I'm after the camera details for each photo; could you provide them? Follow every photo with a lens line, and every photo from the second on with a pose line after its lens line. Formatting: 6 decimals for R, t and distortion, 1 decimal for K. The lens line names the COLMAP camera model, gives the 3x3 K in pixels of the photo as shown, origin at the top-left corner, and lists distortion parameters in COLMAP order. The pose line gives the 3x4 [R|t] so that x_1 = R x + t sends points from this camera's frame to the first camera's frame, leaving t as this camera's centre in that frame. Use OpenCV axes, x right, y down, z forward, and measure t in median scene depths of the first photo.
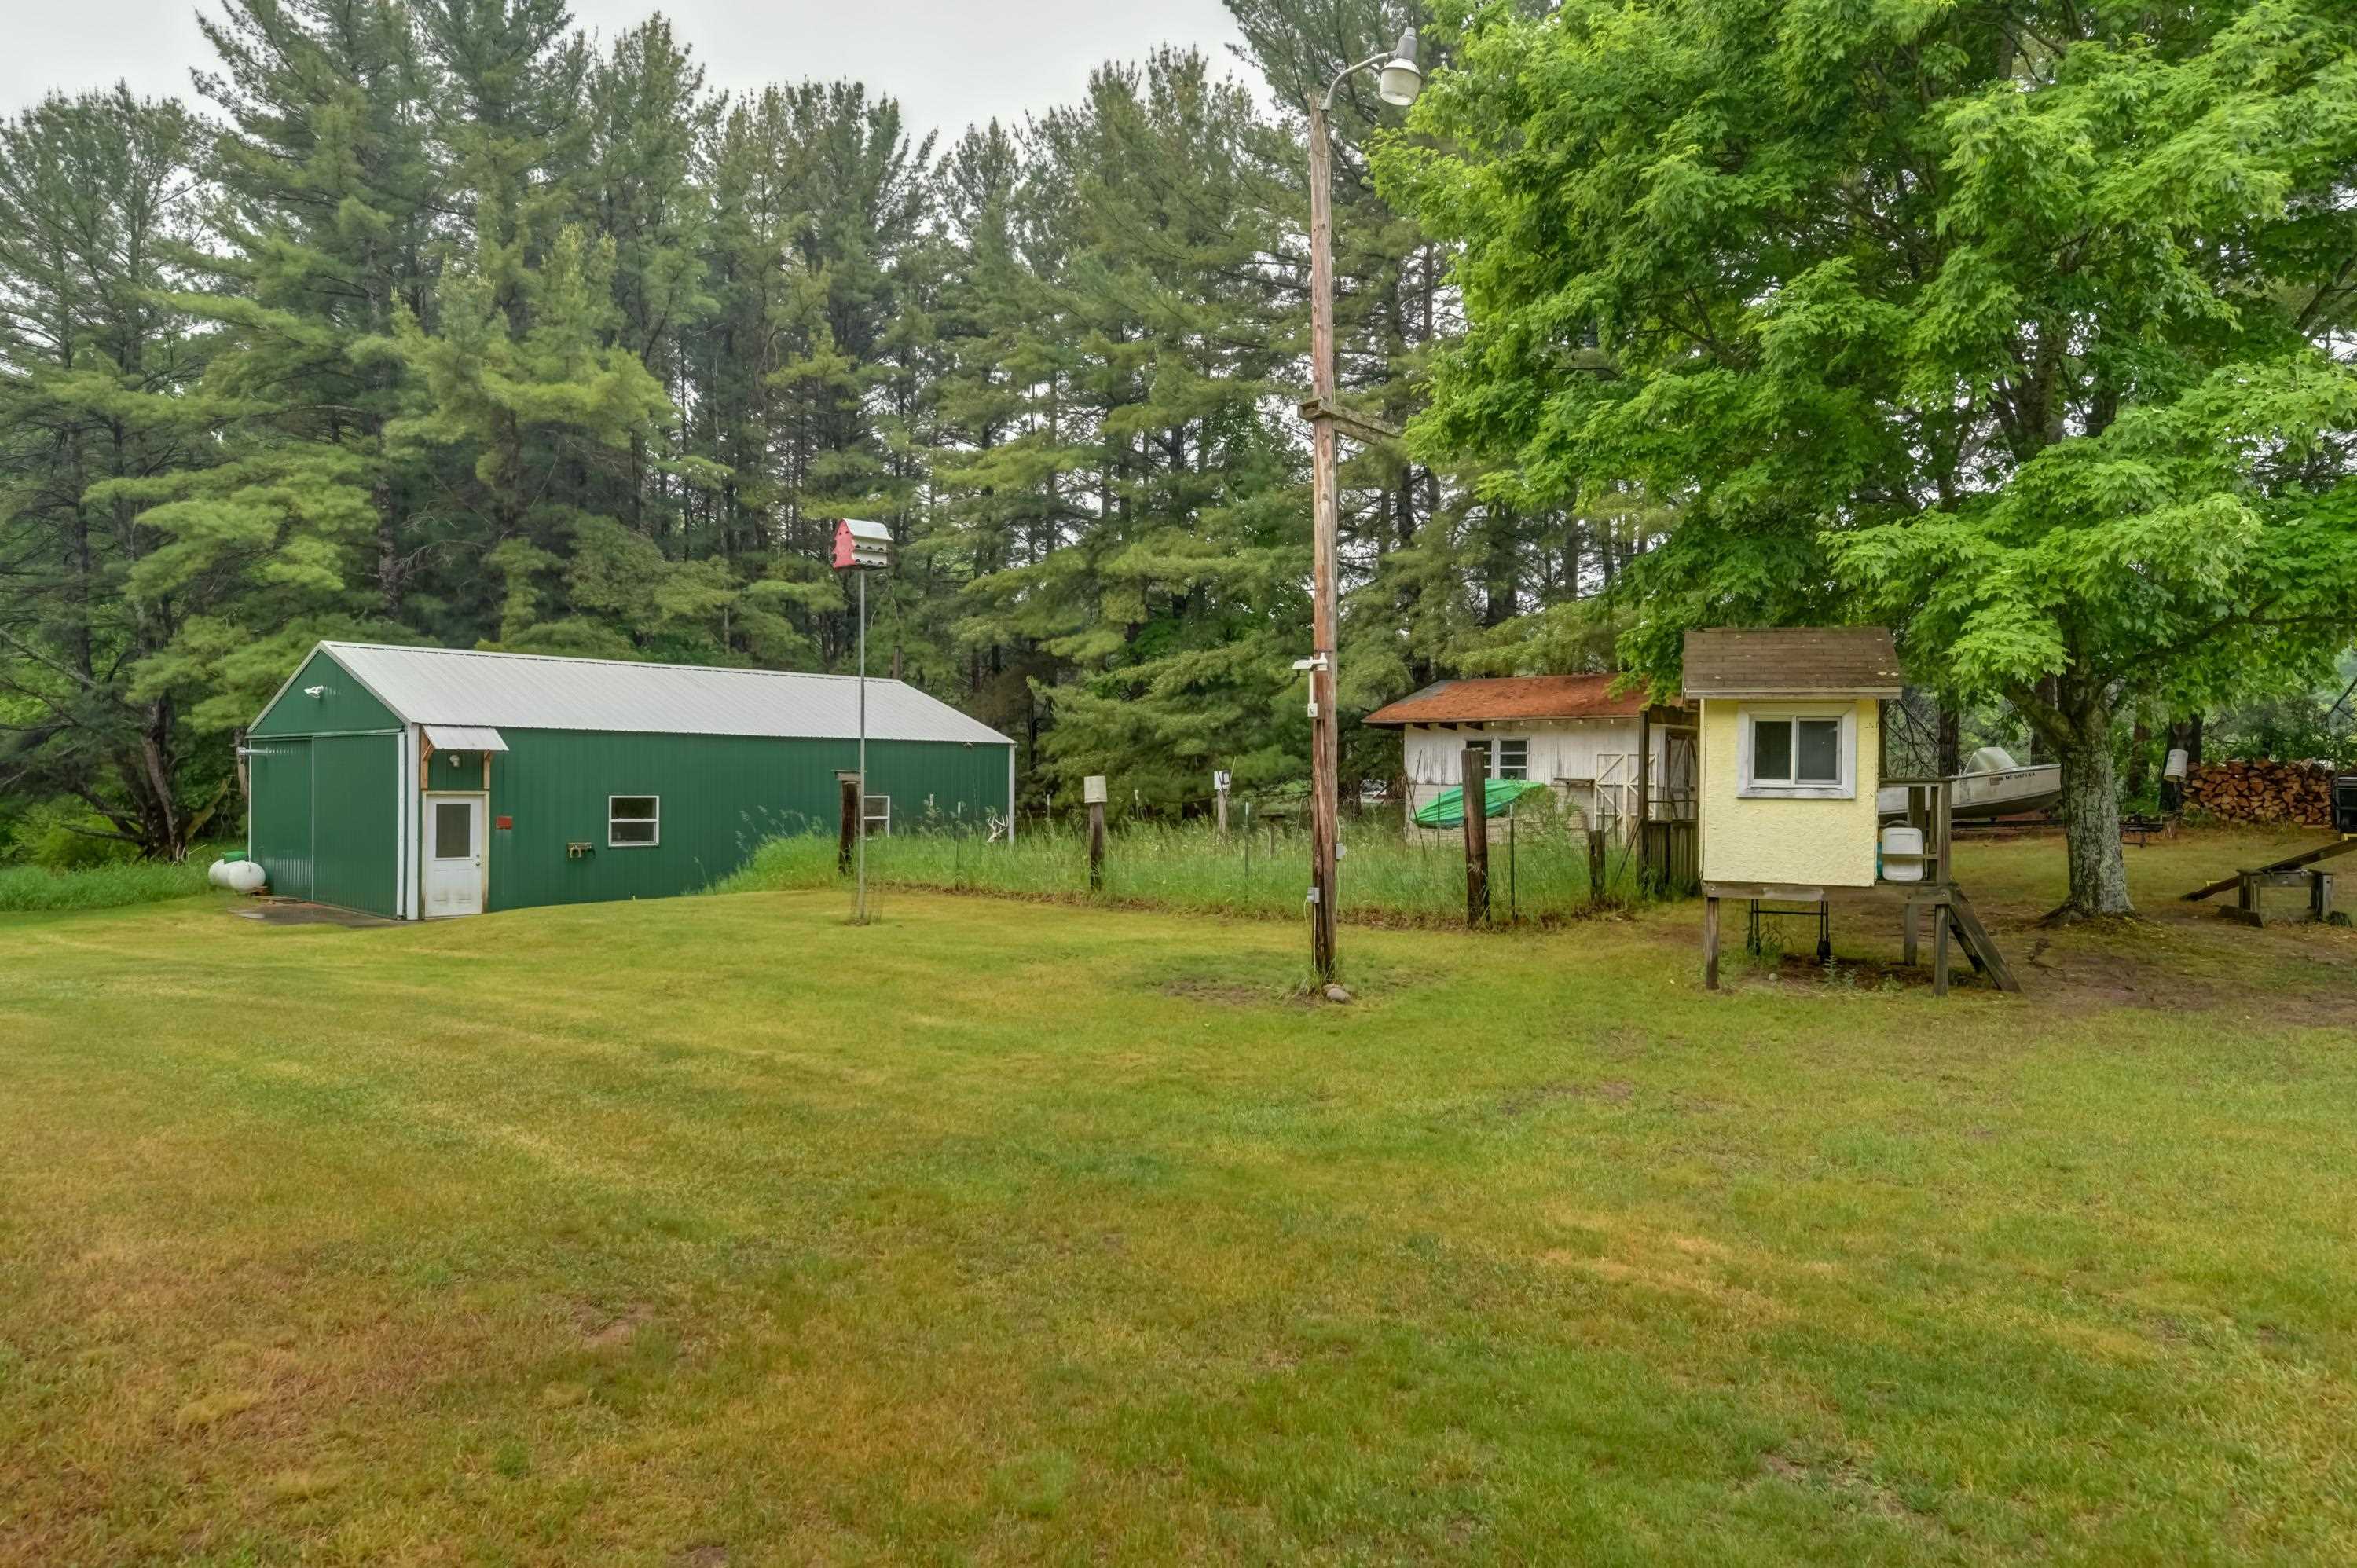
lens RADIAL K [[1486.7, 0, 1178.5], [0, 1486.7, 784.0], [0, 0, 1]] dist [0.011406, -0.000338]
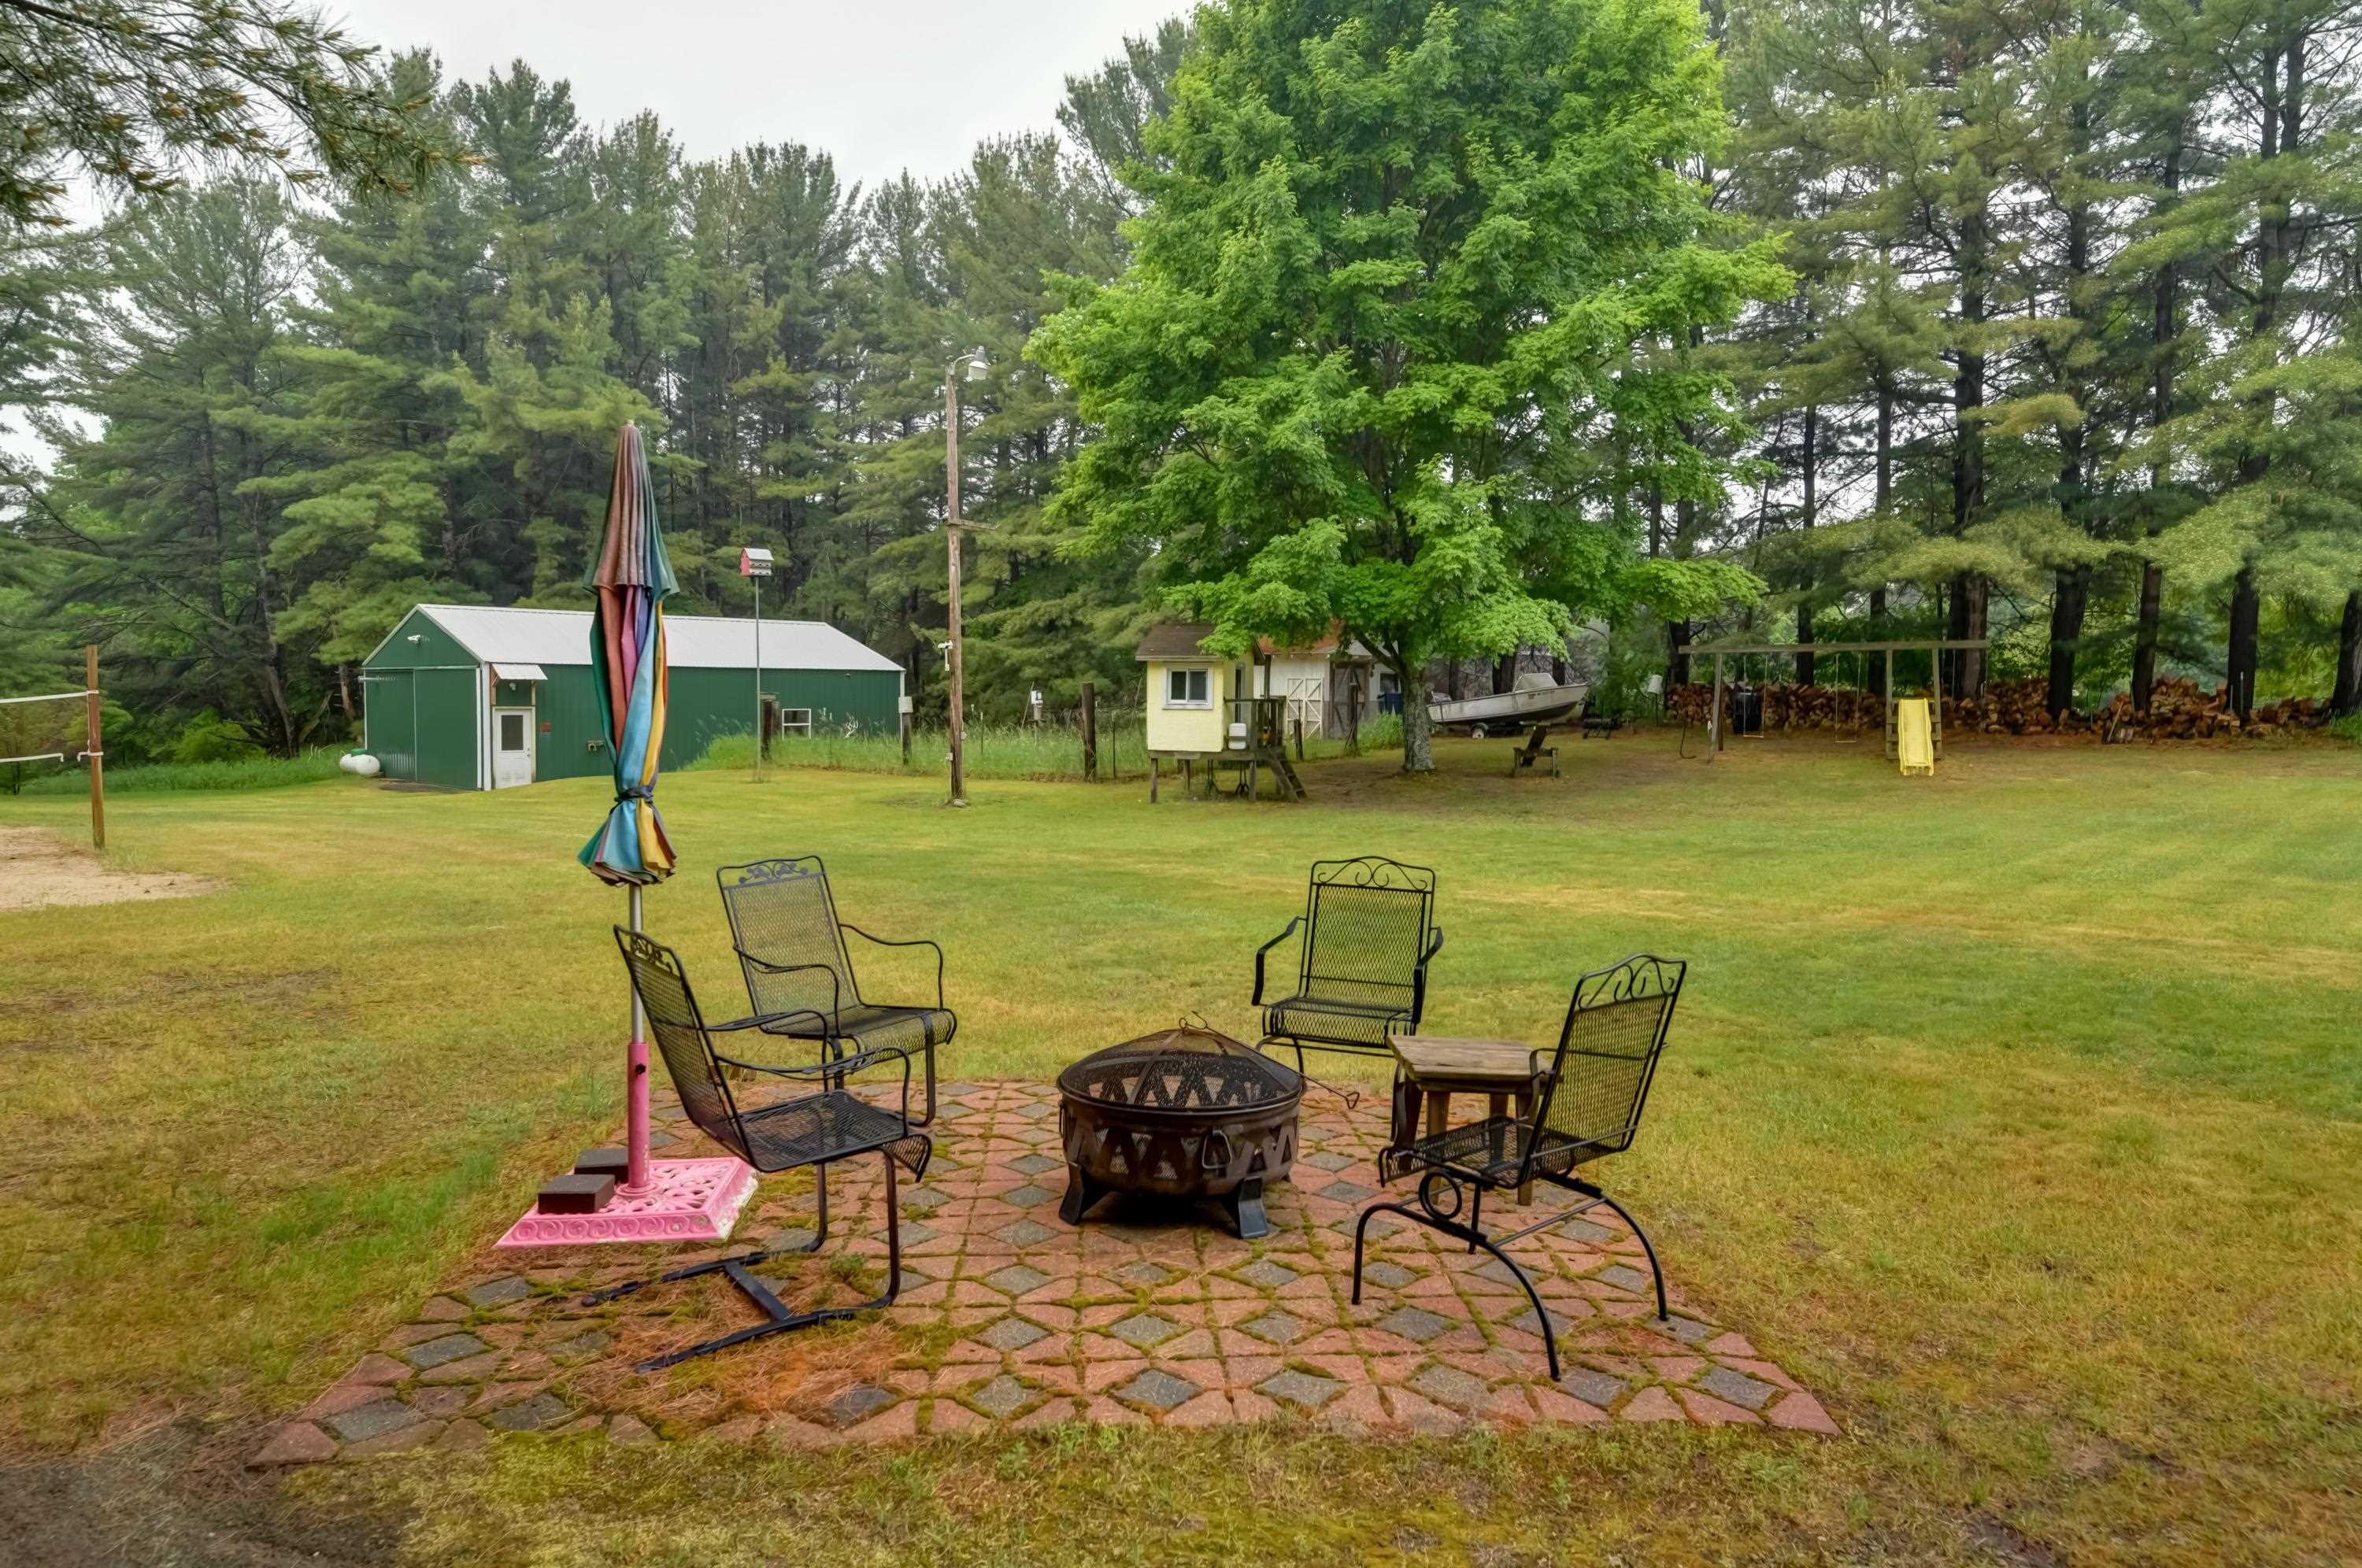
lens RADIAL K [[1547.9, 0, 1151.8], [0, 1547.9, 758.6], [0, 0, 1]] dist [0.000931, -0.001894]
pose [[0.999516, -0.001714, -0.031060, 0.158296], [0.002993, 0.999148, 0.041156, -0.003775], [0.030963, -0.041229, 0.998670, -0.413129]]
